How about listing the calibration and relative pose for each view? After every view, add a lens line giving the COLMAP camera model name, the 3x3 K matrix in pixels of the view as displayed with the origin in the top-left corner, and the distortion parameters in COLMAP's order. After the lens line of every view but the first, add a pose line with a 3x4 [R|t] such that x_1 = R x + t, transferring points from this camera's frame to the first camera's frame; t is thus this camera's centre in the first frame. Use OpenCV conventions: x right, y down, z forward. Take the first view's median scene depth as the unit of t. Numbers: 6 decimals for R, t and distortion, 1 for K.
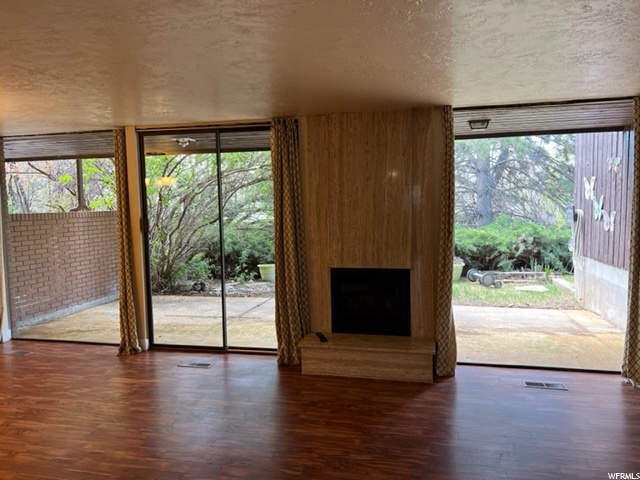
lens RADIAL K [[475.0, 0, 311.0], [0, 475.0, 242.5], [0, 0, 1]] dist [0.057495, -0.083181]
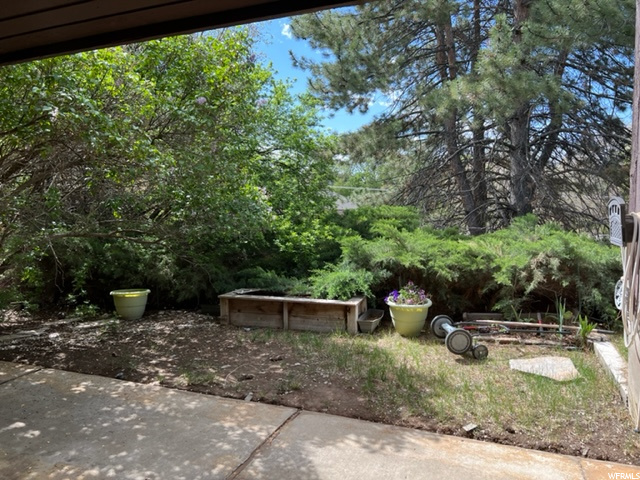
lens RADIAL K [[475.0, 0, 311.0], [0, 475.0, 242.5], [0, 0, 1]] dist [0.057495, -0.083181]
pose [[0.989493, 0.013145, -0.143984, 0.261759], [-0.010473, 0.999759, 0.019304, -0.036030], [0.144203, -0.017593, 0.989392, 0.424910]]
